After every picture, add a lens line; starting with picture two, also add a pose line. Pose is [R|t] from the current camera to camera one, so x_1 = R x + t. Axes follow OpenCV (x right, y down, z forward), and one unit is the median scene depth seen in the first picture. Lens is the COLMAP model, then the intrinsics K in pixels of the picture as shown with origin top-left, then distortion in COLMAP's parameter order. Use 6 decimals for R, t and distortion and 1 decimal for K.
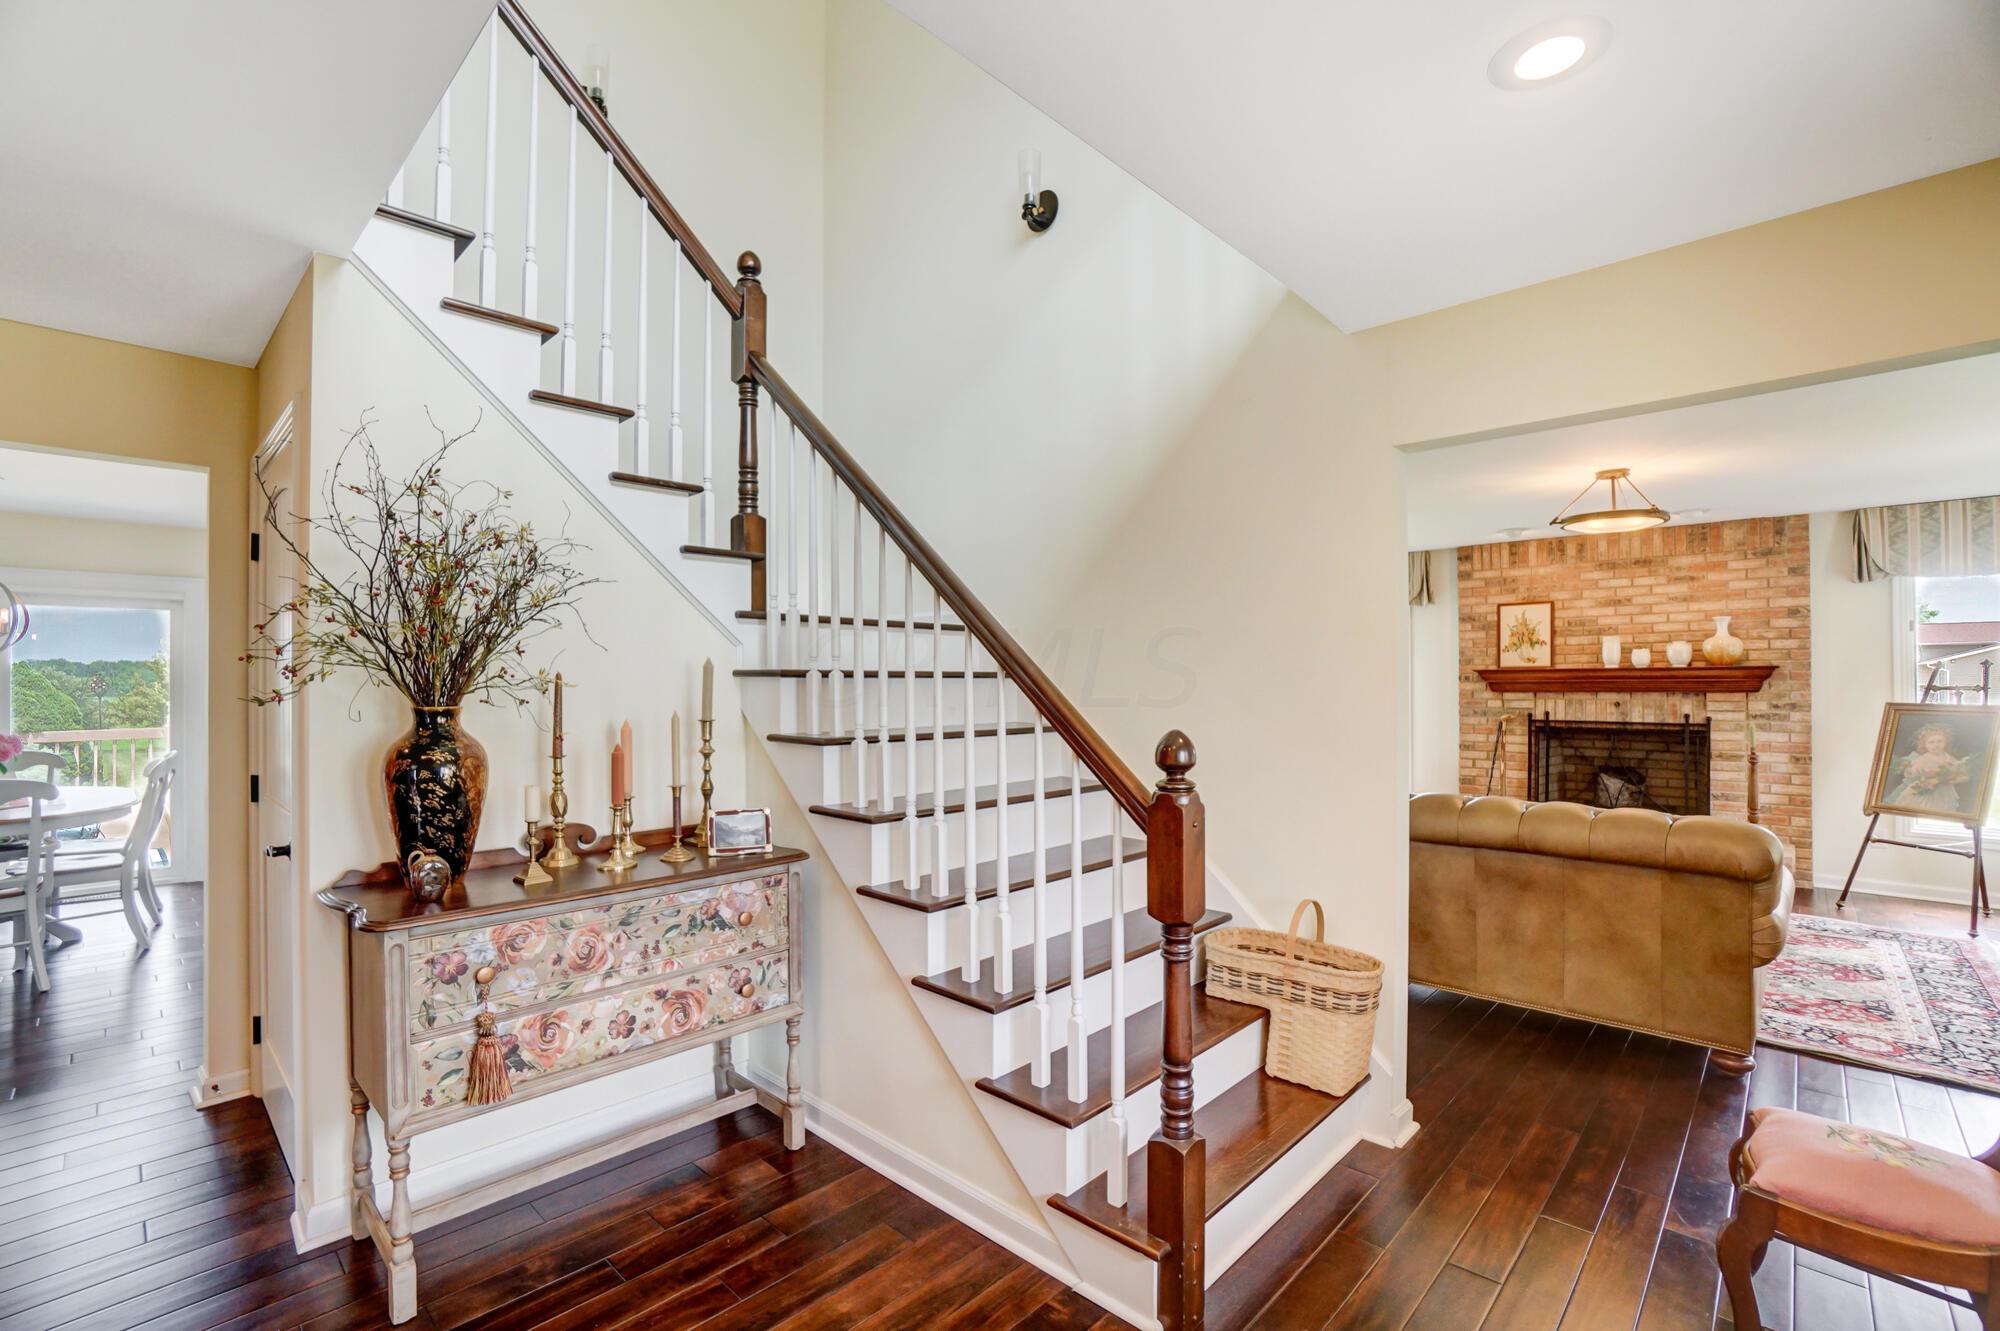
lens RADIAL K [[888.5, 0, 980.2], [0, 888.5, 672.8], [0, 0, 1]] dist [-0.070472, 0.026048]
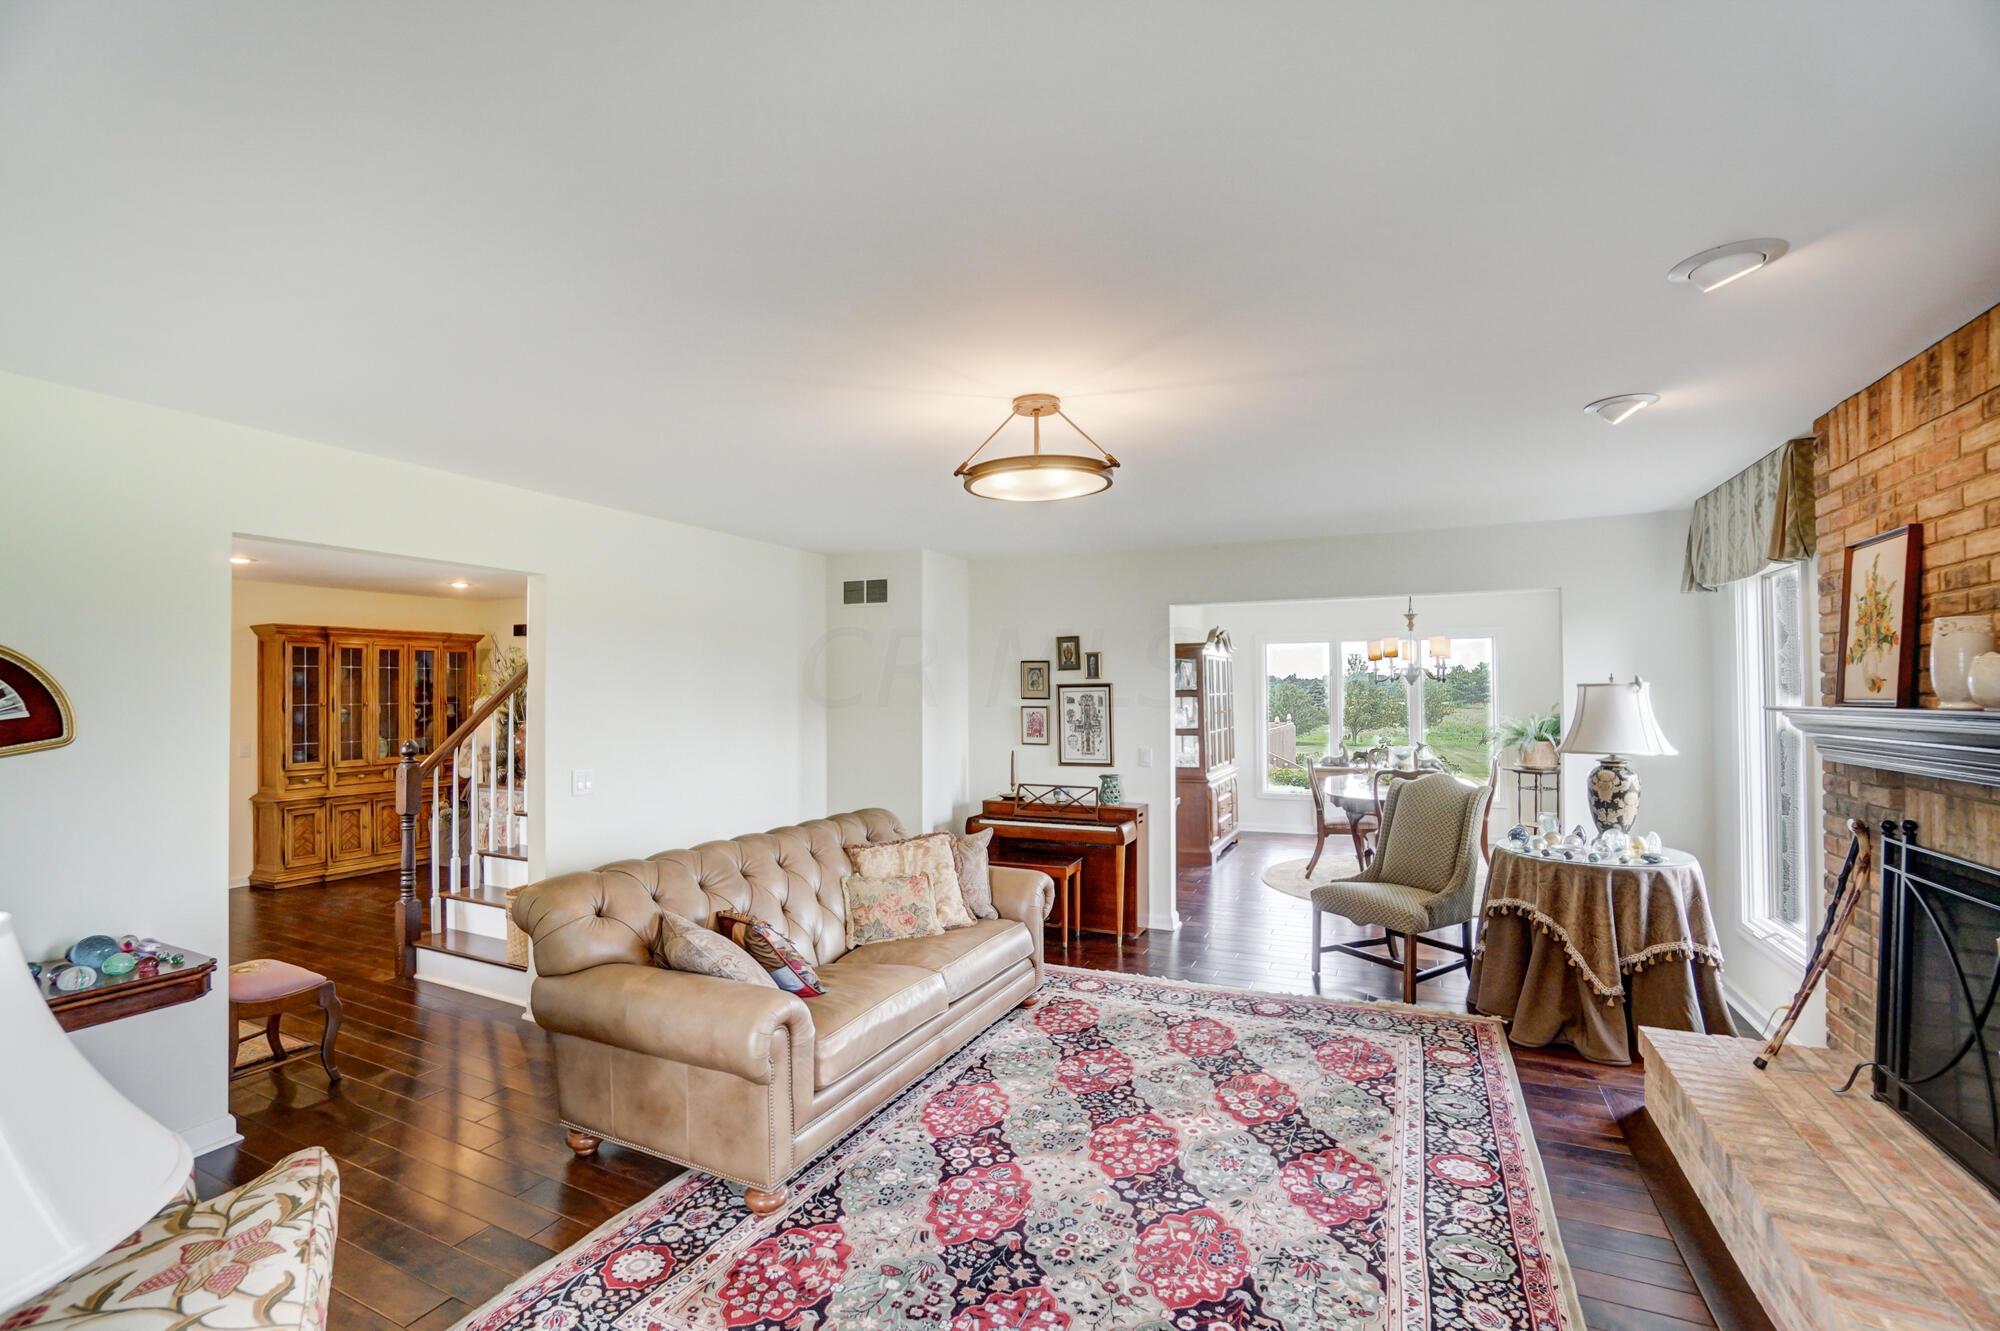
lens RADIAL K [[888.5, 0, 980.2], [0, 888.5, 672.8], [0, 0, 1]] dist [-0.070472, 0.026048]
pose [[0.305502, -0.020083, -0.951979, 0.973846], [0.013025, 0.999772, -0.016912, -0.020598], [0.952102, -0.007233, 0.305694, 0.560664]]
